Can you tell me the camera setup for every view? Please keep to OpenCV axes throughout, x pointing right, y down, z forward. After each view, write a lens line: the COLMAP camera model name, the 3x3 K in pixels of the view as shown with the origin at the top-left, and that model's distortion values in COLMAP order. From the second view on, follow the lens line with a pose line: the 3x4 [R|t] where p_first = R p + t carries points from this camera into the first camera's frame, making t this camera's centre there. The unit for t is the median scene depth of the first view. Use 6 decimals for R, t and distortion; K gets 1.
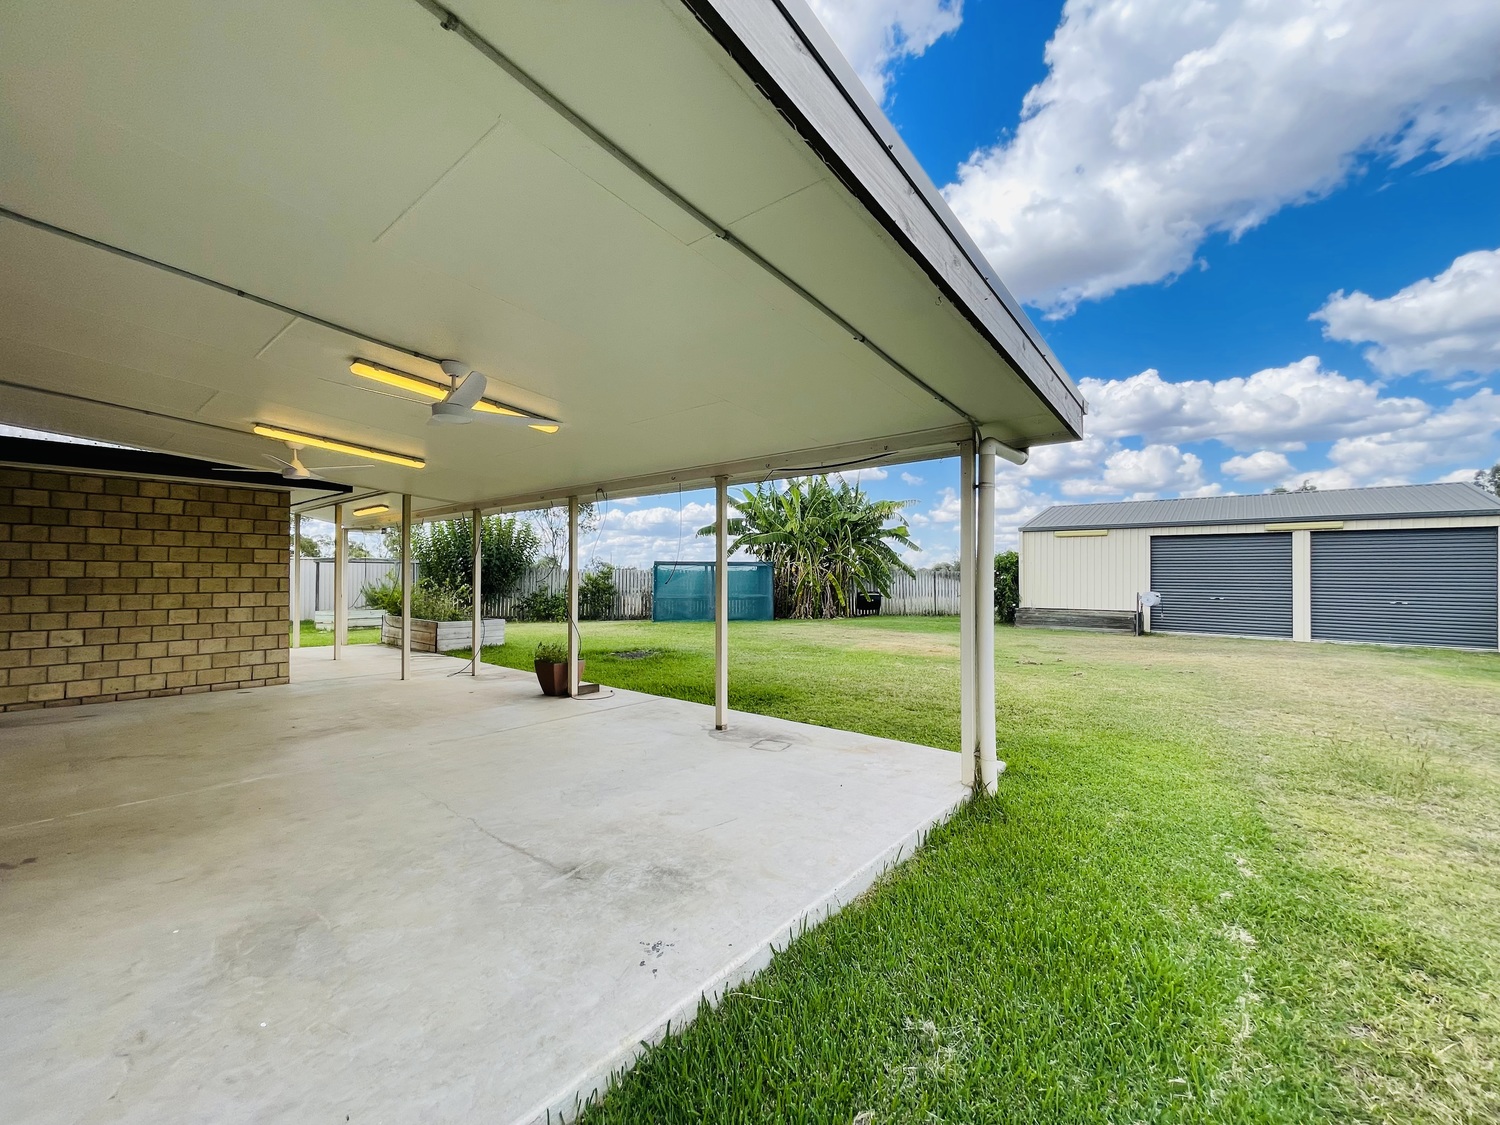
lens RADIAL K [[606.6, 0, 743.8], [0, 606.6, 550.7], [0, 0, 1]] dist [-0.000793, -0.000596]
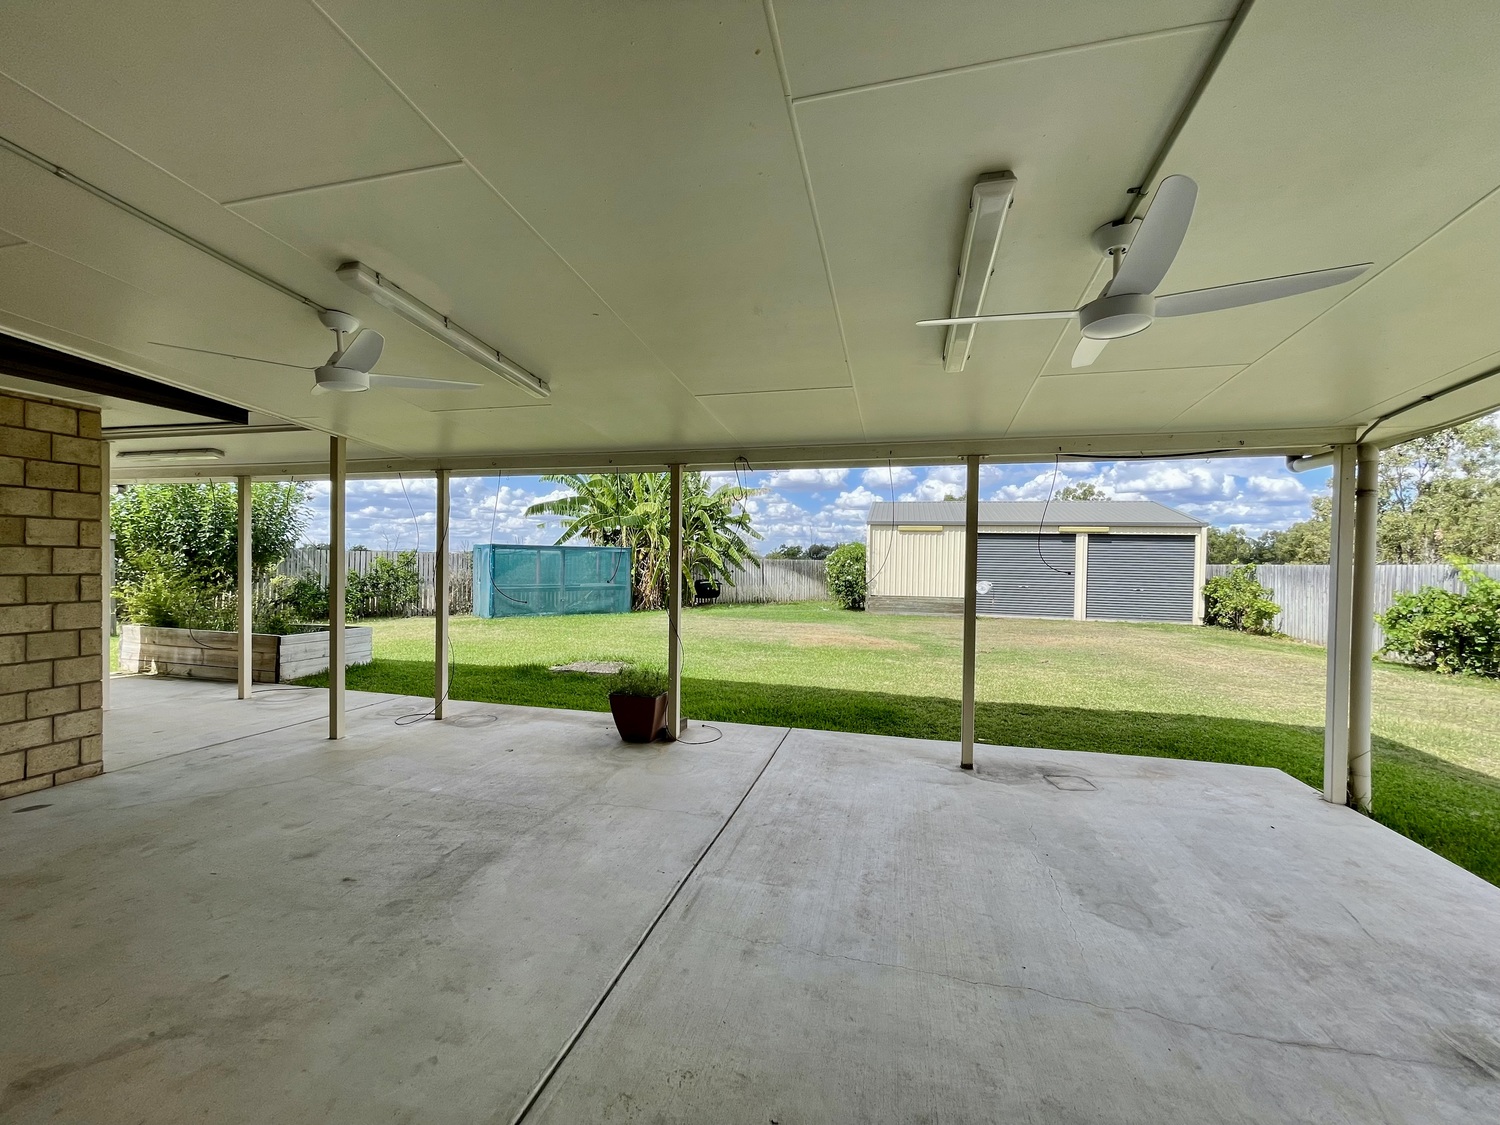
lens RADIAL K [[606.6, 0, 750.5], [0, 606.6, 558.6], [0, 0, 1]] dist [-0.000793, -0.000596]
pose [[0.902697, 0.012760, 0.430087, -0.483320], [-0.030290, 0.998965, 0.033936, -0.004015], [-0.429209, -0.043661, 0.902149, 0.295401]]
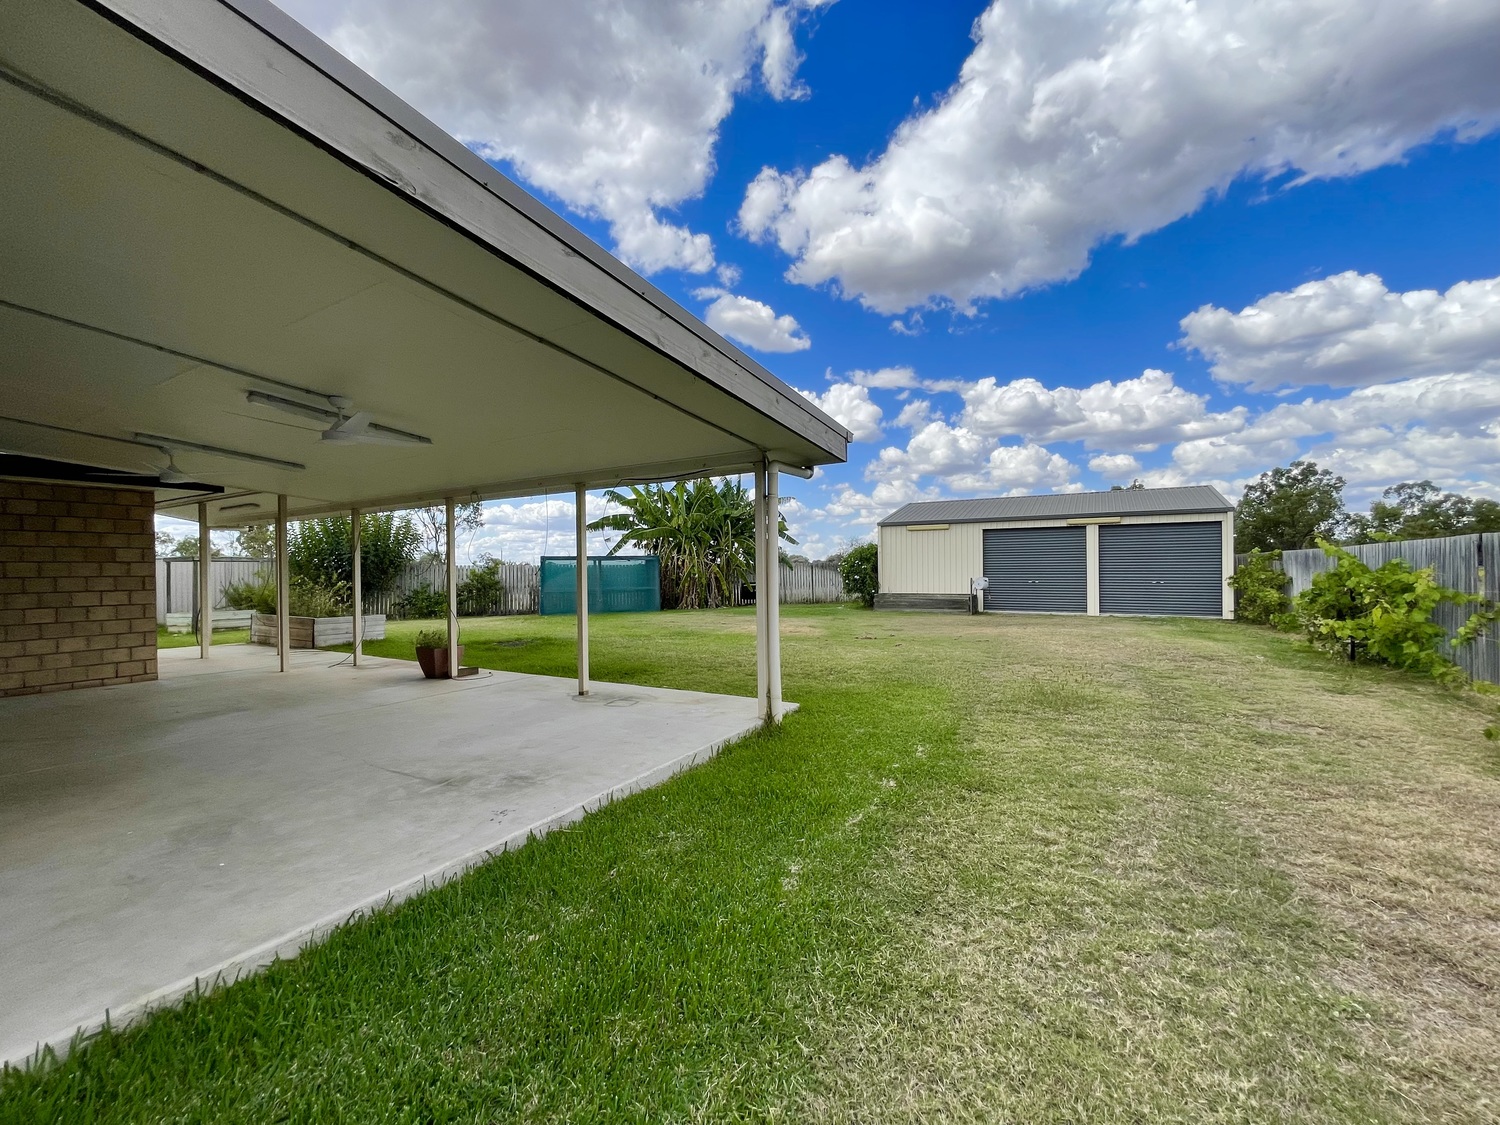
lens RADIAL K [[606.6, 0, 745.3], [0, 606.6, 555.8], [0, 0, 1]] dist [-0.000793, -0.000596]
pose [[0.986394, -0.011973, 0.163962, 0.062469], [0.008941, 0.999775, 0.019218, -0.000278], [-0.164155, -0.017491, 0.986280, -0.169455]]
